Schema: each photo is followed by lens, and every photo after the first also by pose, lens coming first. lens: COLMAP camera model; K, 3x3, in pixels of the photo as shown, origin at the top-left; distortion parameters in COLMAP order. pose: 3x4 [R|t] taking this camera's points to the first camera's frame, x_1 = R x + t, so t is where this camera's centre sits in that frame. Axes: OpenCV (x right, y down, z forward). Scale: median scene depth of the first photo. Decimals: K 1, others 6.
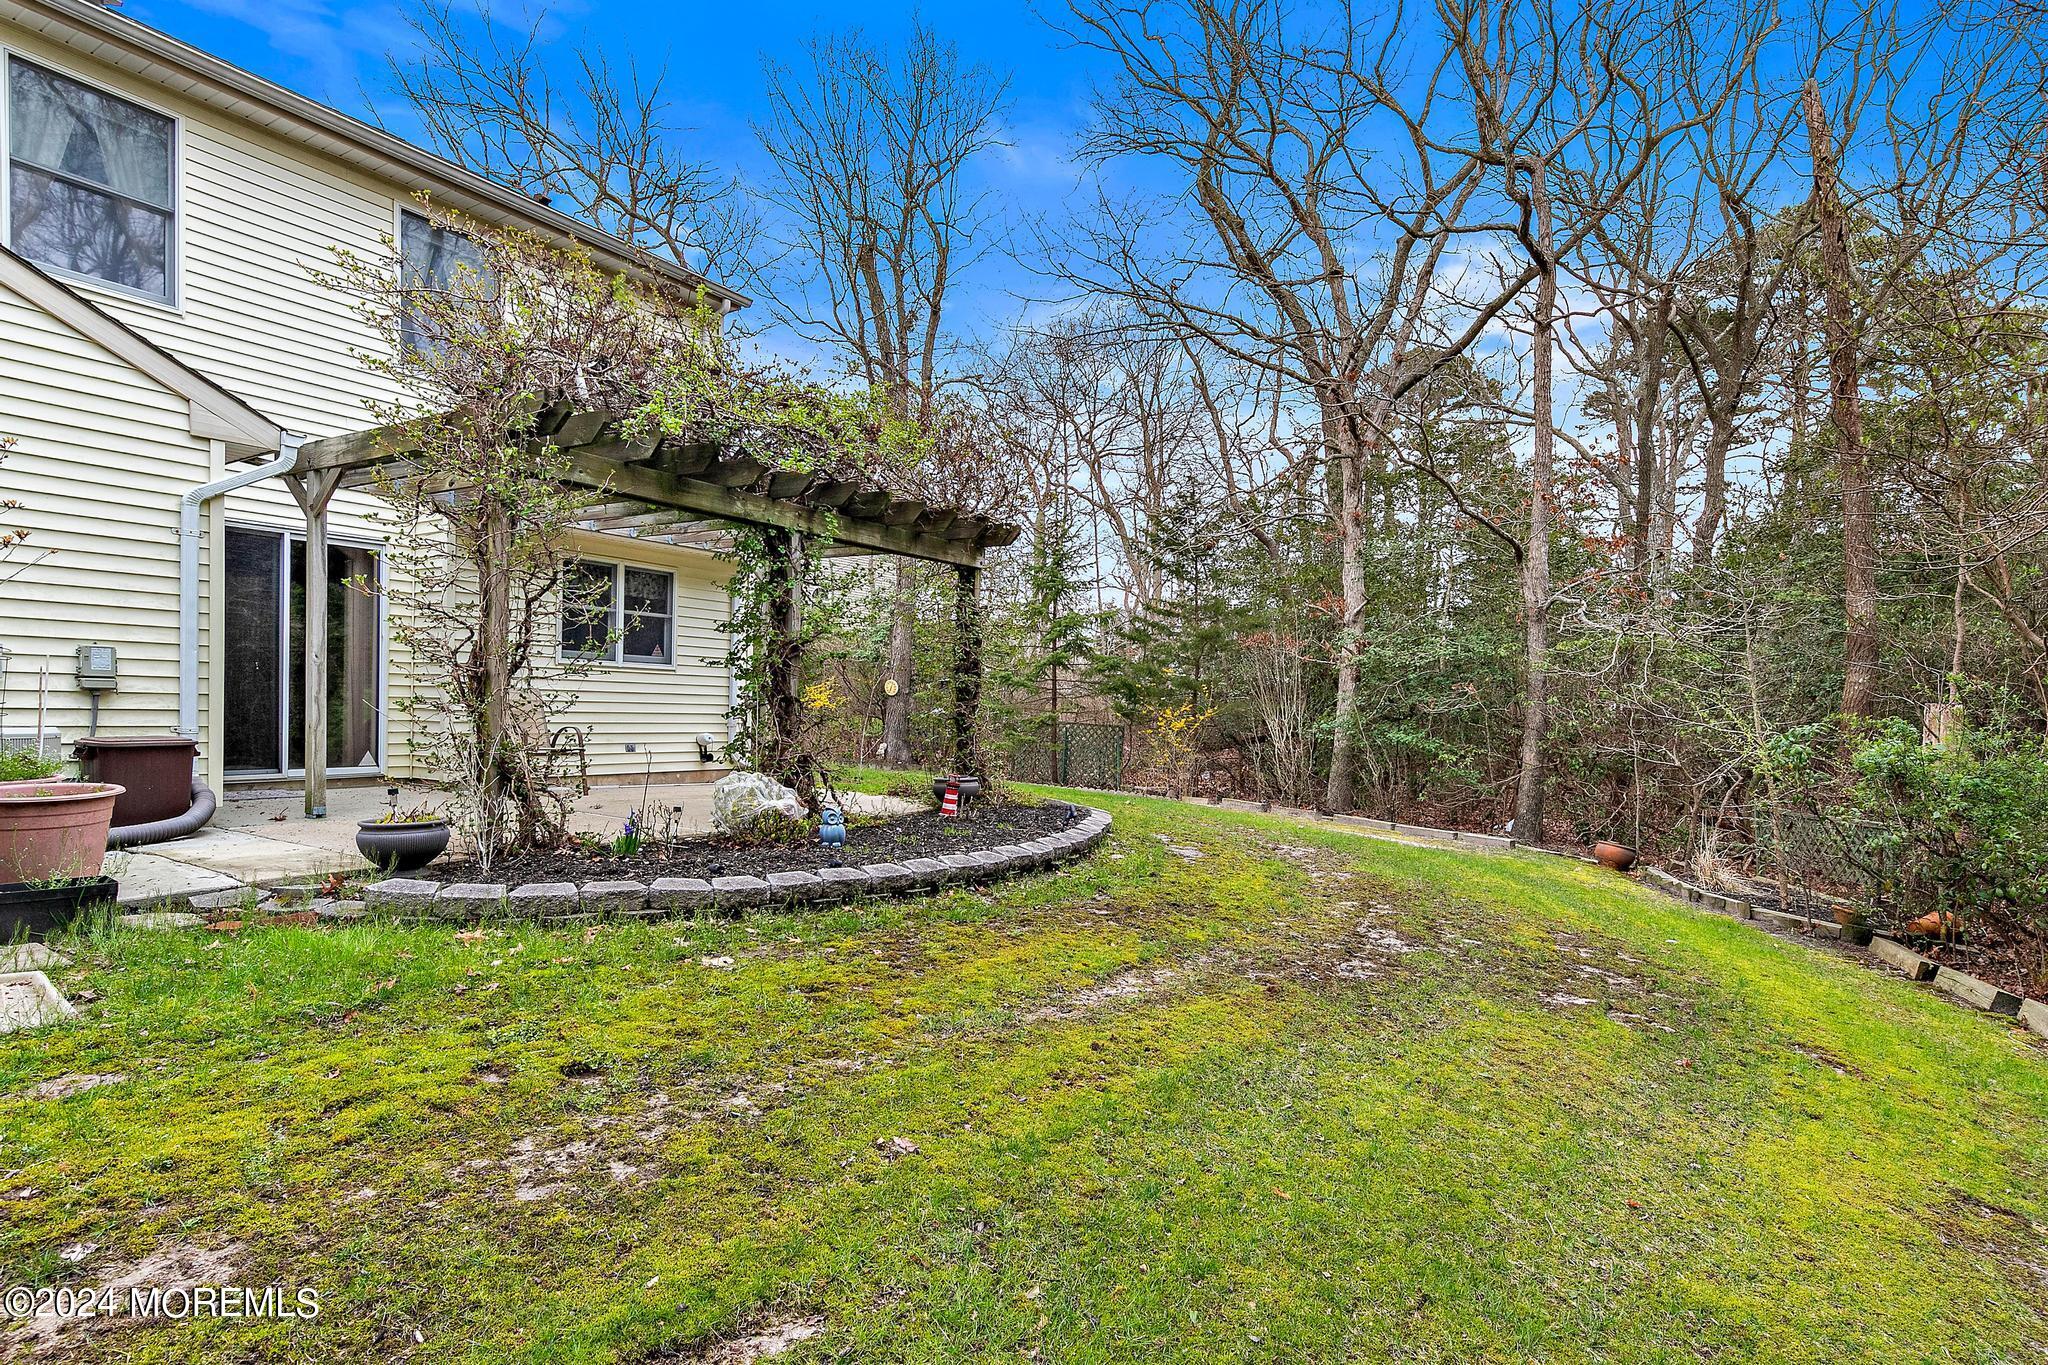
lens RADIAL K [[1012.8, 0, 1019.6], [0, 1012.8, 668.4], [0, 0, 1]] dist [0.004312, 0.000733]
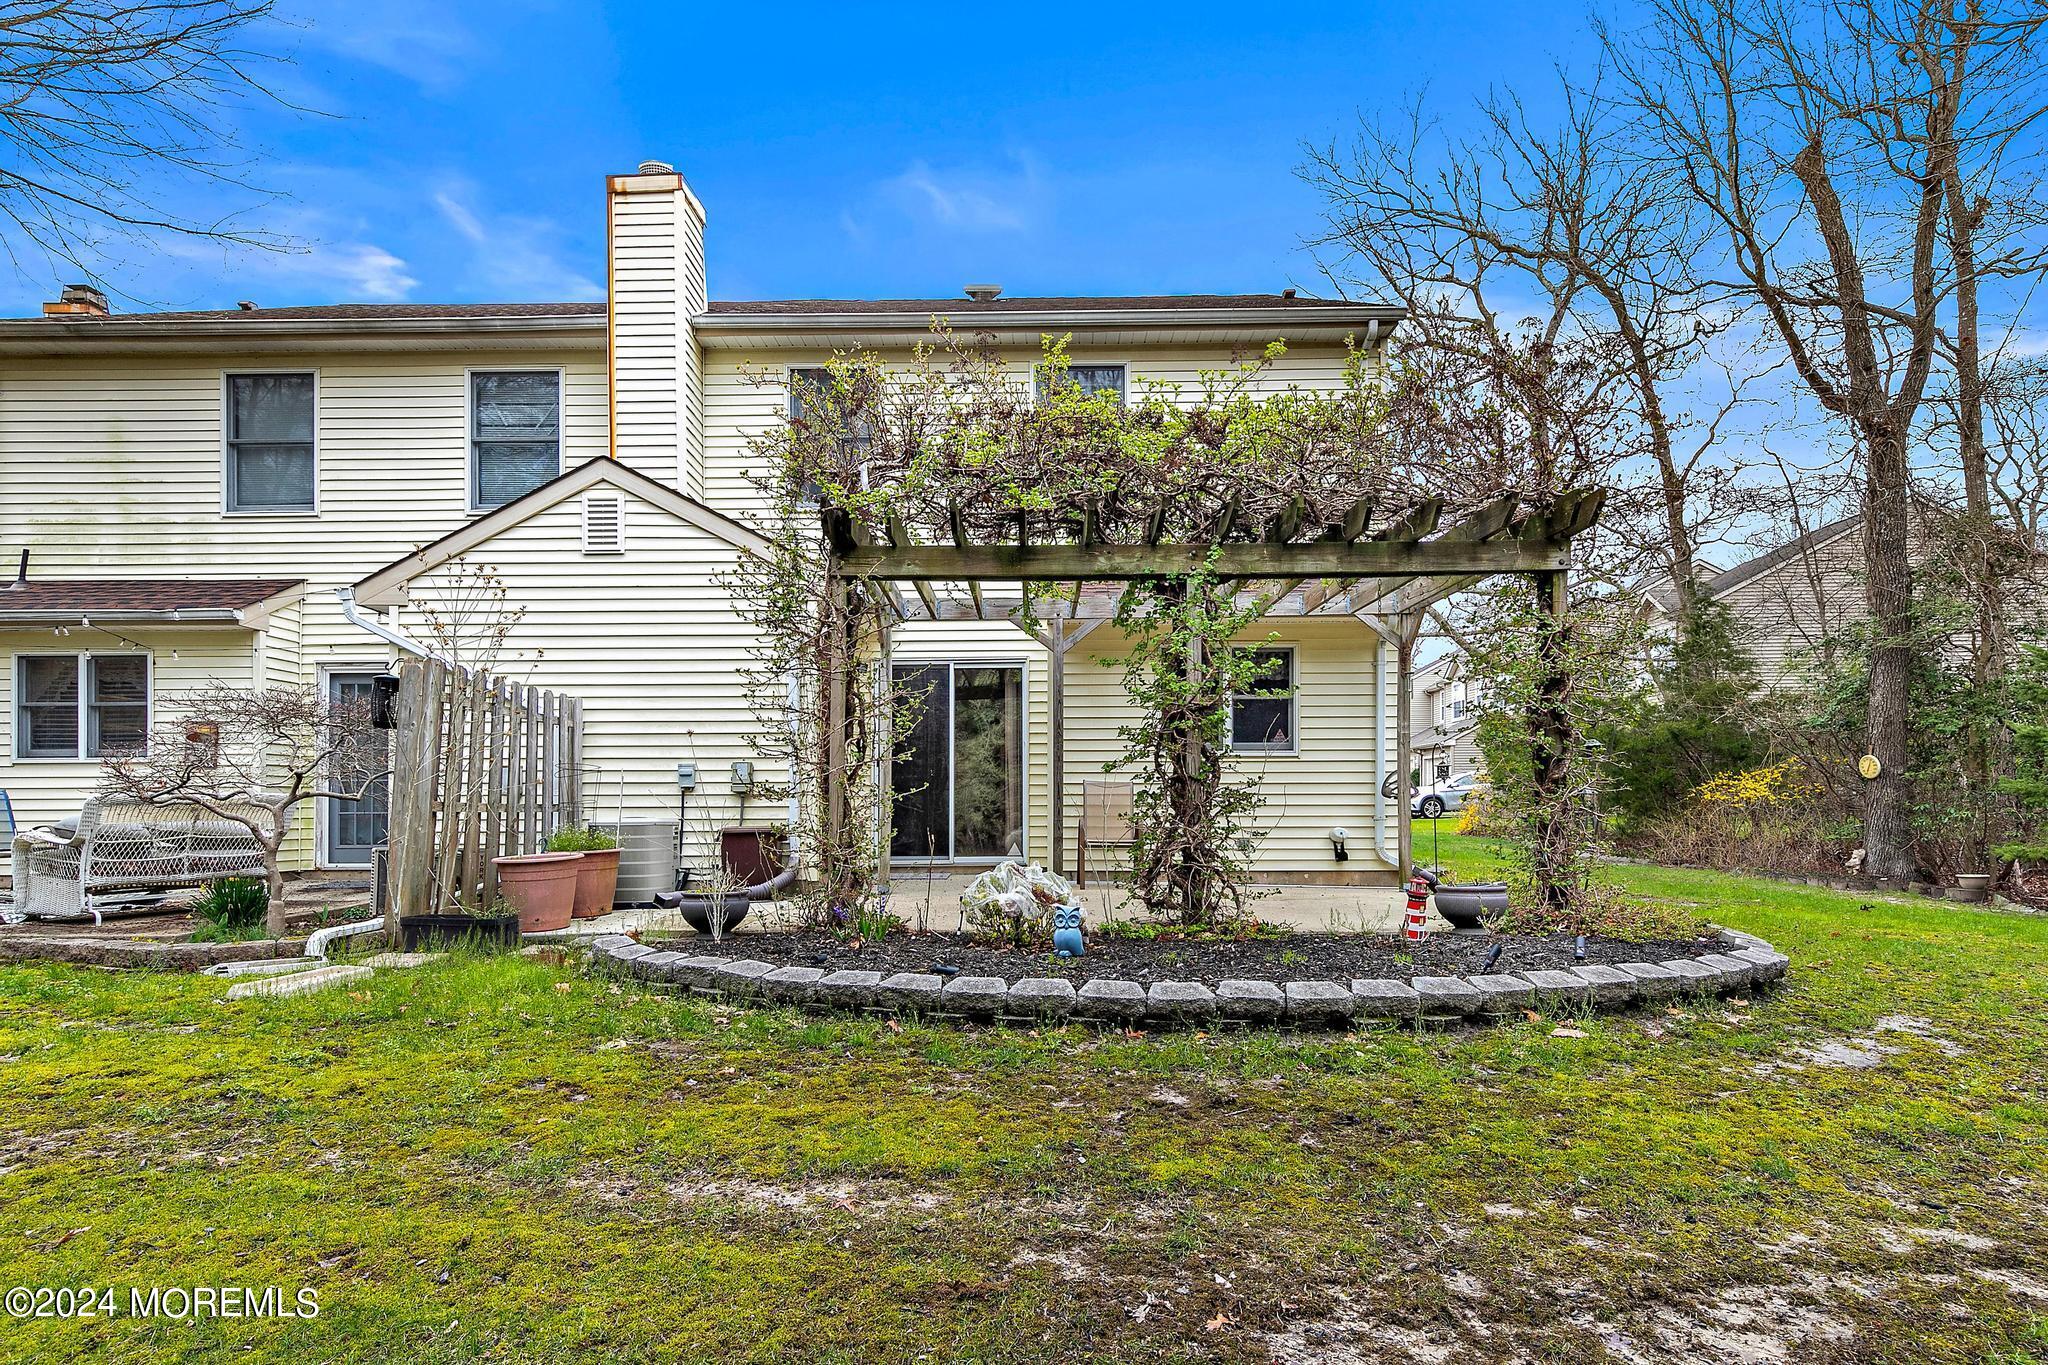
lens RADIAL K [[1044.1, 0, 1024.1], [0, 1044.1, 748.9], [0, 0, 1]] dist [0.005078, 0.000562]
pose [[0.549980, -0.070450, -0.832201, 0.503139], [0.049652, 0.997432, -0.051624, 0.053091], [0.833700, -0.012928, 0.552066, 0.516988]]
